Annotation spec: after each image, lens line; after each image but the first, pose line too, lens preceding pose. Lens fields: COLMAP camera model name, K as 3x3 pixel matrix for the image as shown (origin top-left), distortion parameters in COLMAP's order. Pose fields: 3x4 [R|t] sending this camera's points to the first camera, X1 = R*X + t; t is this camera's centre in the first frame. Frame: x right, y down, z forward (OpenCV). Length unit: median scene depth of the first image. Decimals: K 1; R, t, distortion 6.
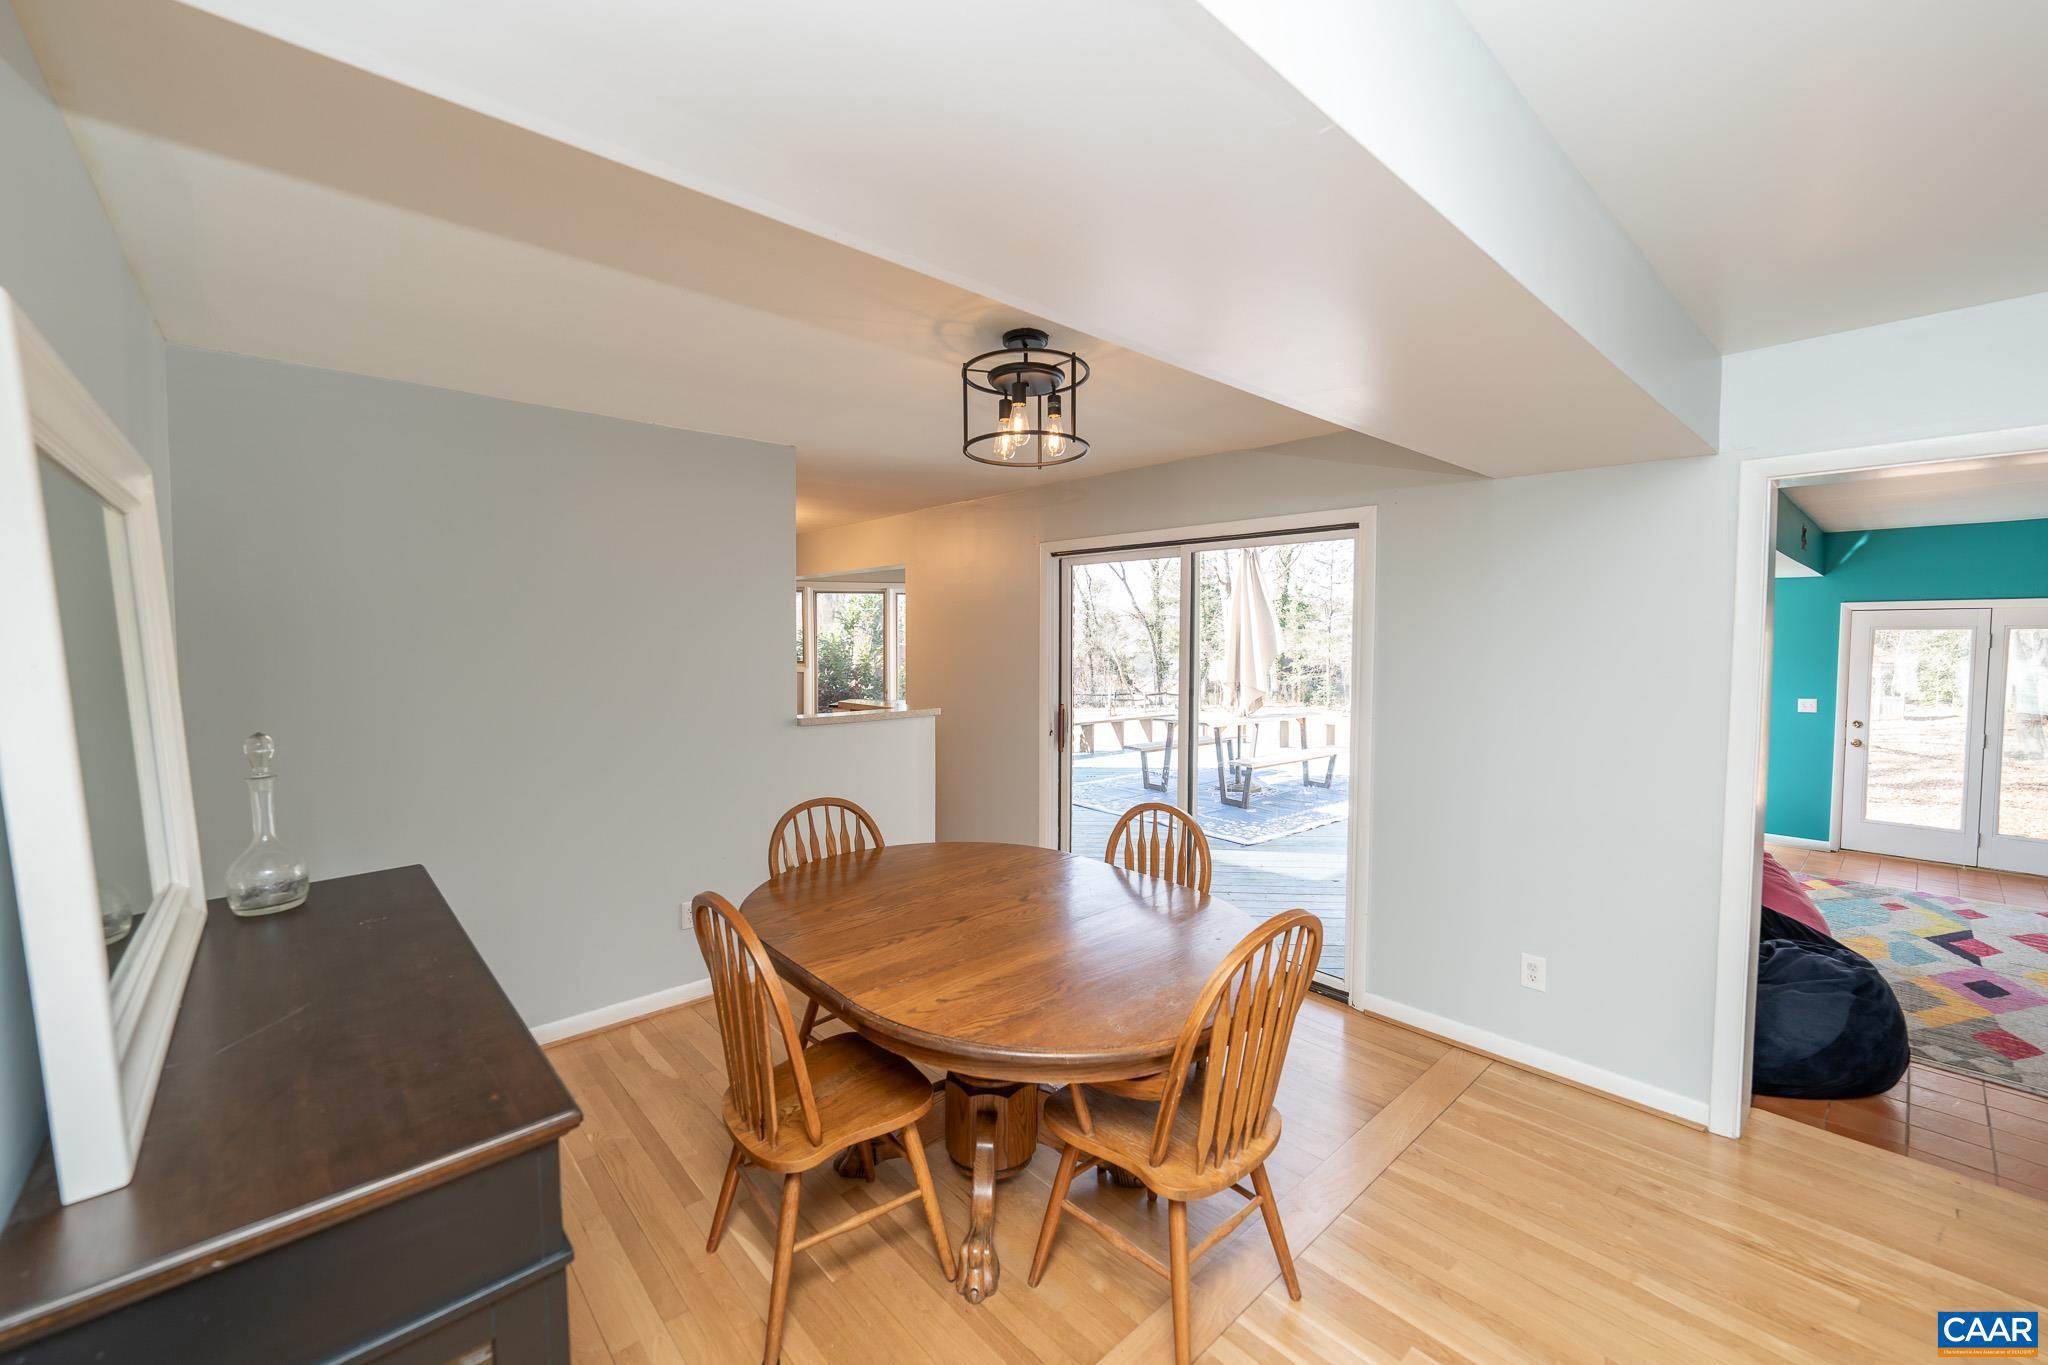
lens RADIAL K [[824.9, 0, 1021.4], [0, 824.9, 671.4], [0, 0, 1]] dist [0.000314, 0.000119]
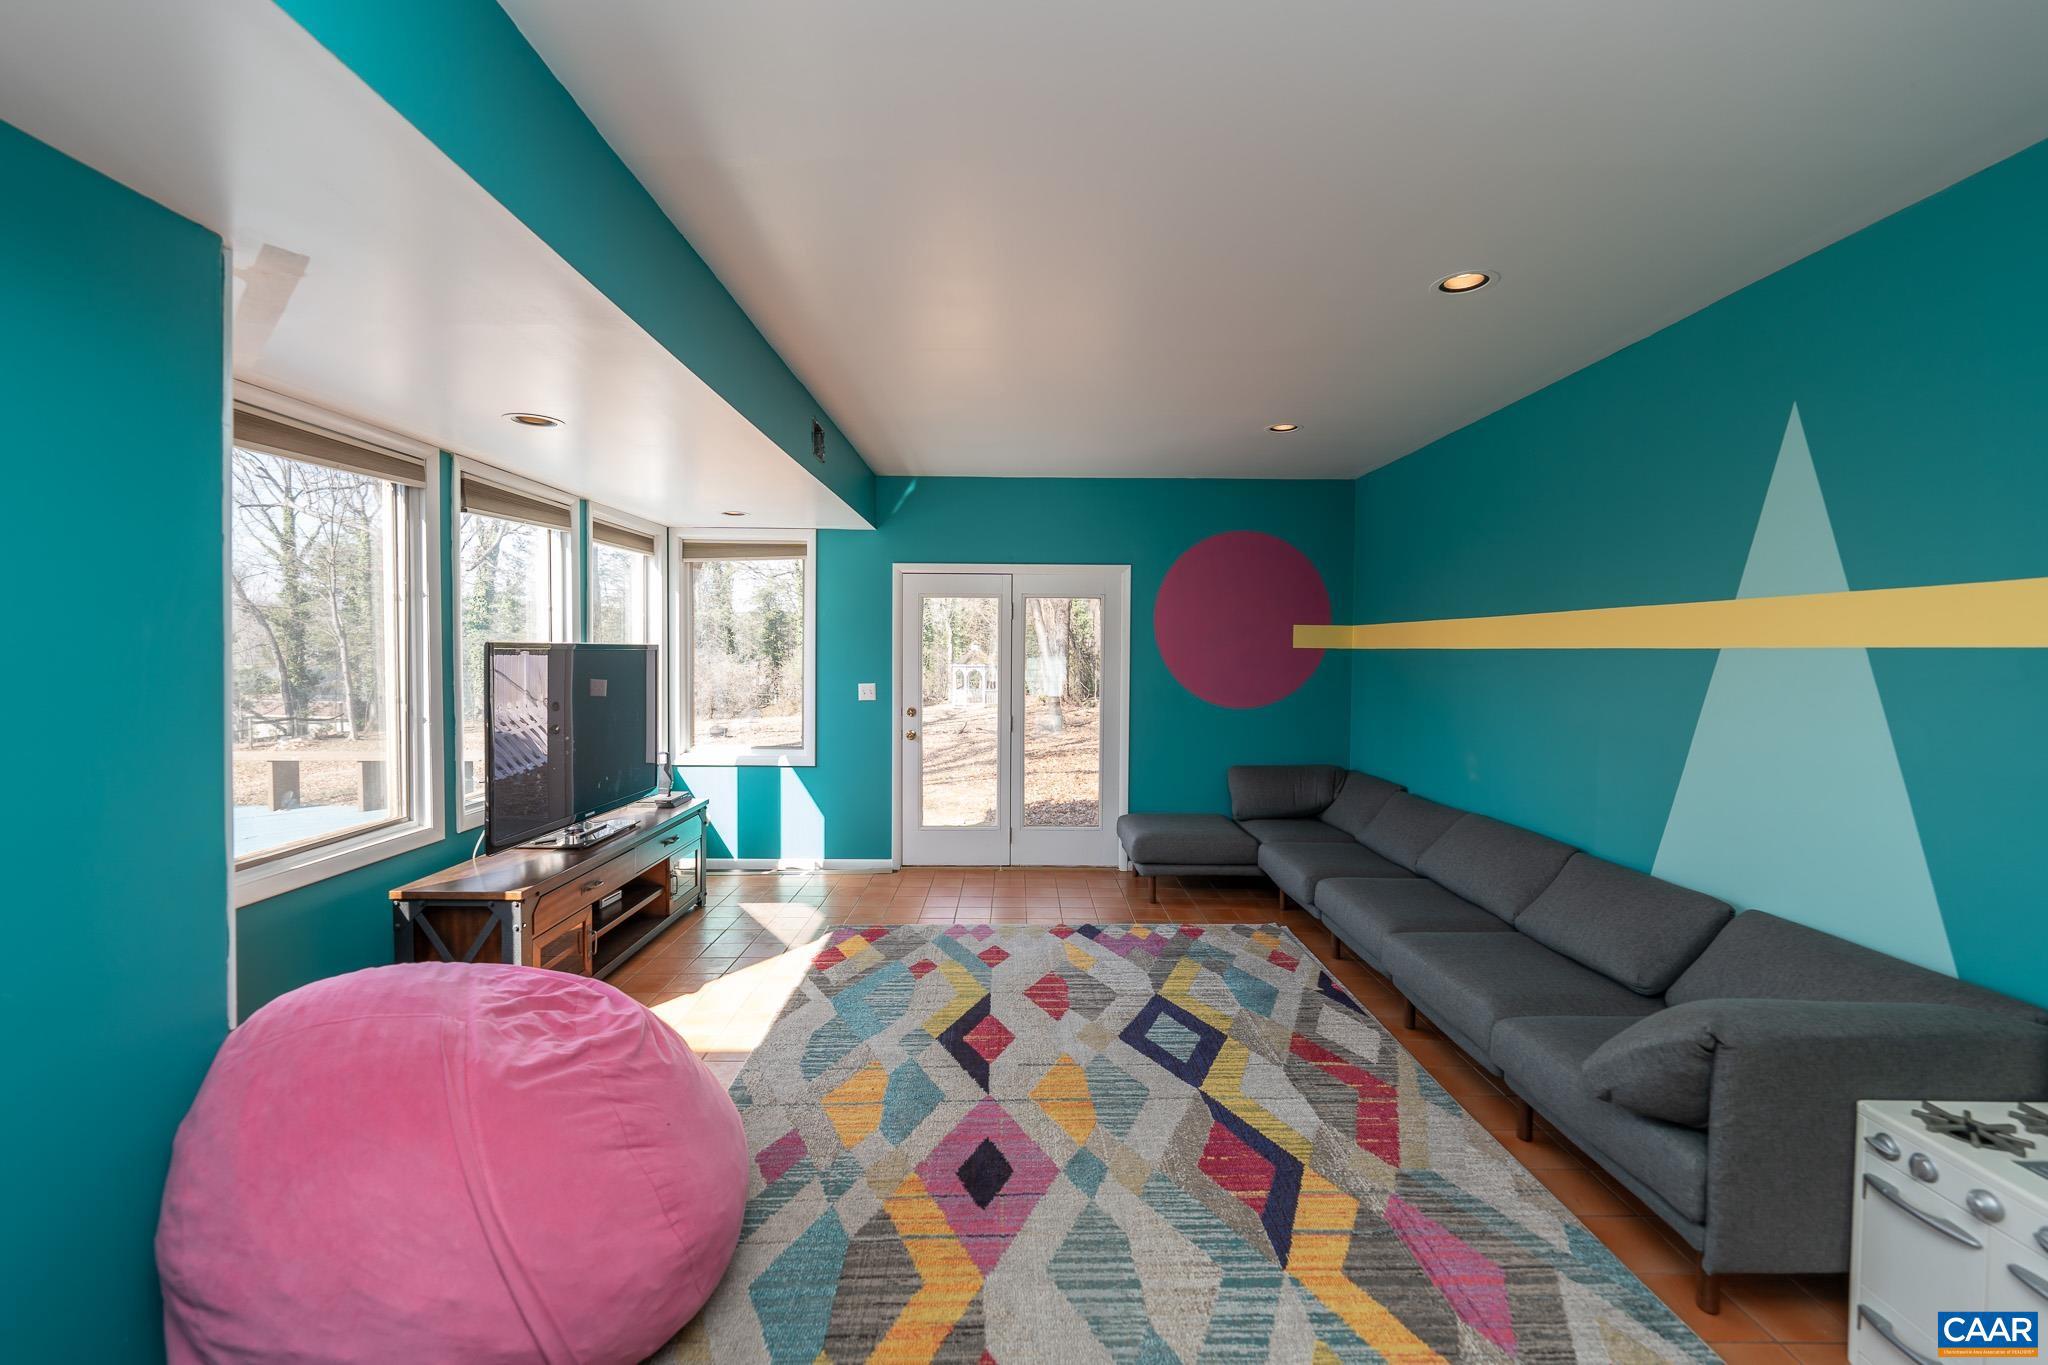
lens RADIAL K [[824.9, 0, 1021.4], [0, 824.9, 671.4], [0, 0, 1]] dist [0.000314, 0.000119]
pose [[0.669582, -0.017248, 0.742538, 0.076766], [0.026946, 0.999636, -0.001079, 0.004395], [-0.742249, 0.020731, 0.669803, 0.059292]]
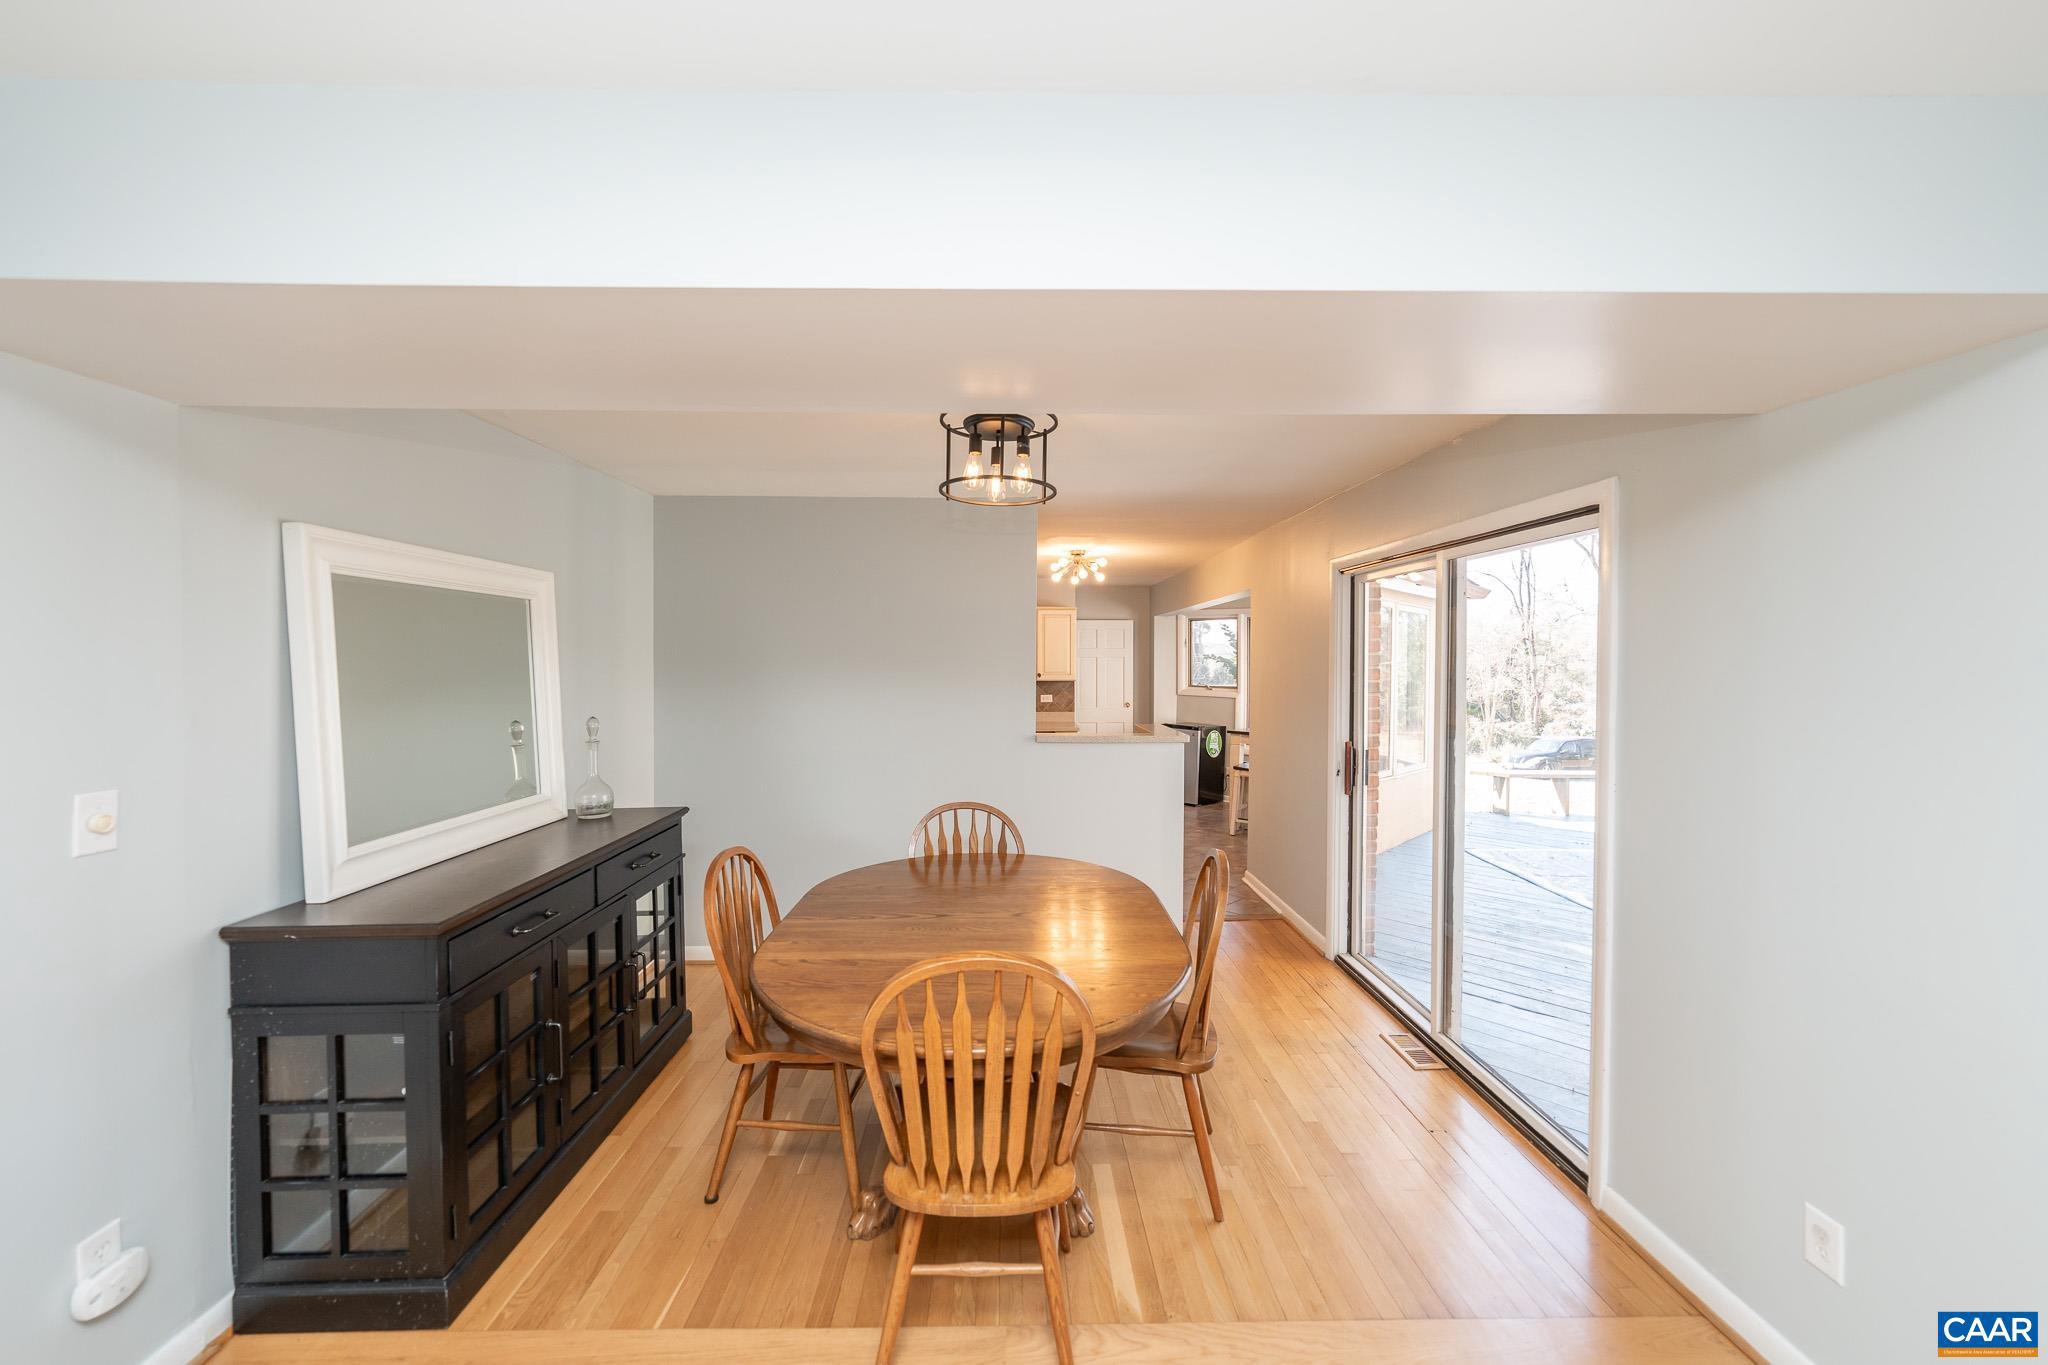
lens RADIAL K [[824.9, 0, 1021.4], [0, 824.9, 671.4], [0, 0, 1]] dist [0.000314, 0.000119]
pose [[0.744928, 0.009909, -0.667071, 0.609156], [-0.029594, 0.999396, -0.018203, -0.012384], [0.666488, 0.033301, 0.744772, 0.181492]]
